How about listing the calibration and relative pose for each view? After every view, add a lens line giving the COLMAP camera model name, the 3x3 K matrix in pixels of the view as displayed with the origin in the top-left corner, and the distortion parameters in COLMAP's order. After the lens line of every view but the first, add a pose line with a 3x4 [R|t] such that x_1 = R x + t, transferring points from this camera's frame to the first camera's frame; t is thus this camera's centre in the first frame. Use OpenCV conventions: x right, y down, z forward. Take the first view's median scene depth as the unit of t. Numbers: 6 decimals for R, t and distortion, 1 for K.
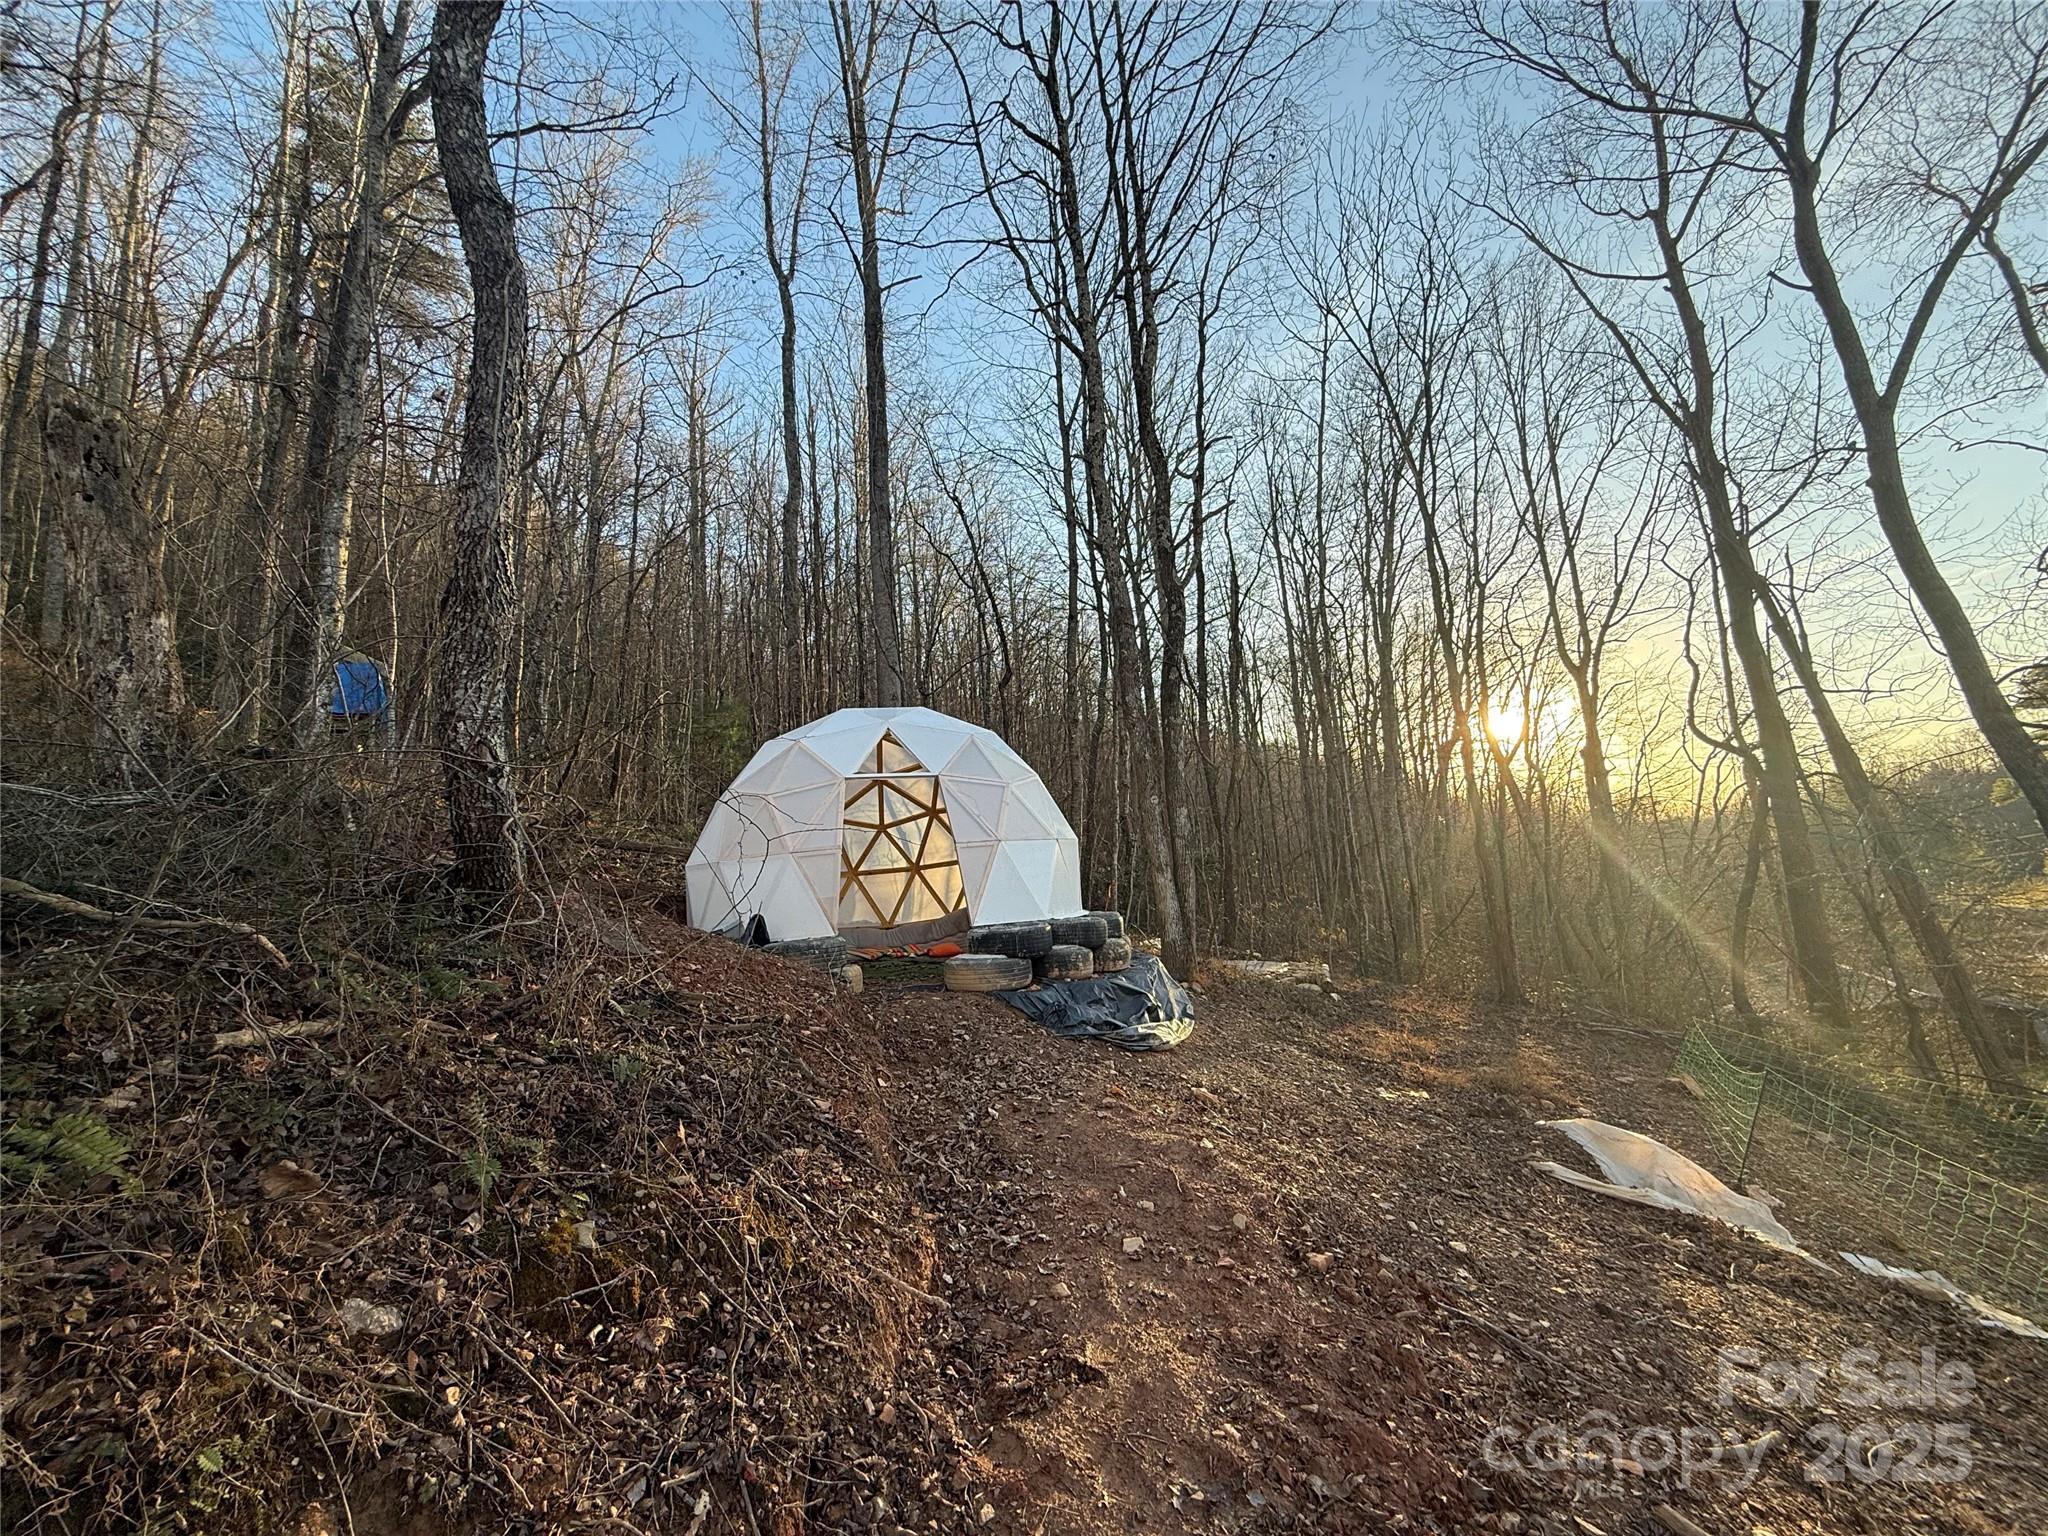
lens RADIAL K [[813.1, 0, 1024.0], [0, 813.1, 768.0], [0, 0, 1]] dist [-0.001272, -0.000359]
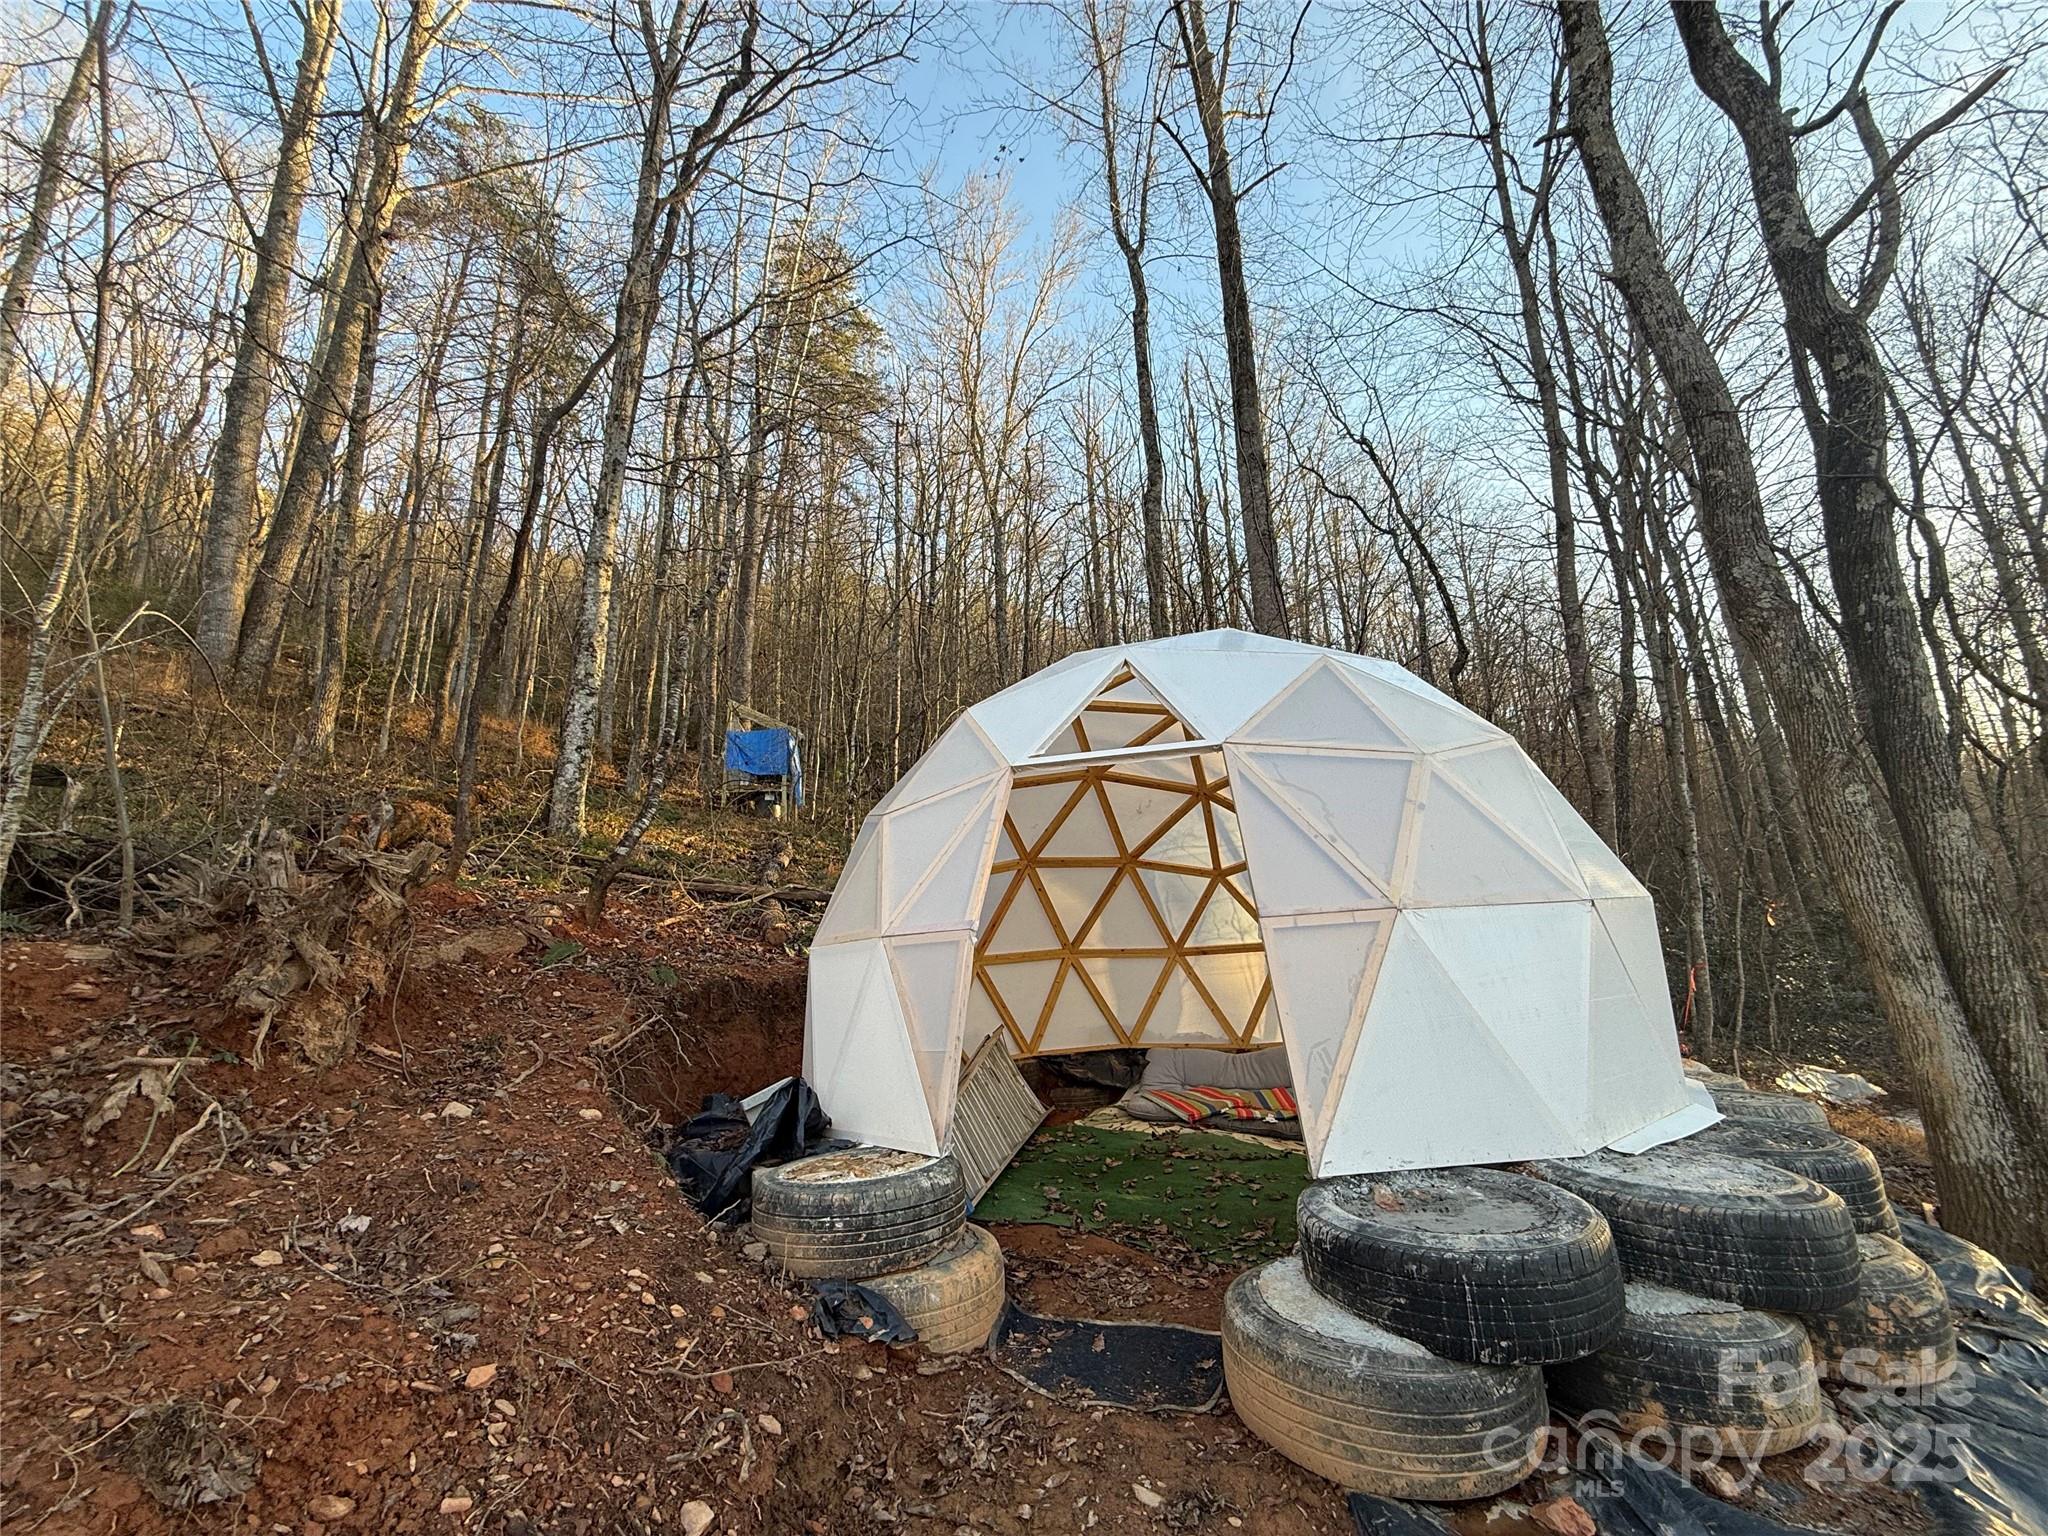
lens RADIAL K [[813.1, 0, 1024.0], [0, 813.1, 768.0], [0, 0, 1]] dist [-0.001272, -0.000359]
pose [[0.856927, -0.083923, -0.508561, 0.005736], [0.051458, 0.995656, -0.077595, 0.019769], [0.512863, 0.040324, 0.857523, 0.238041]]
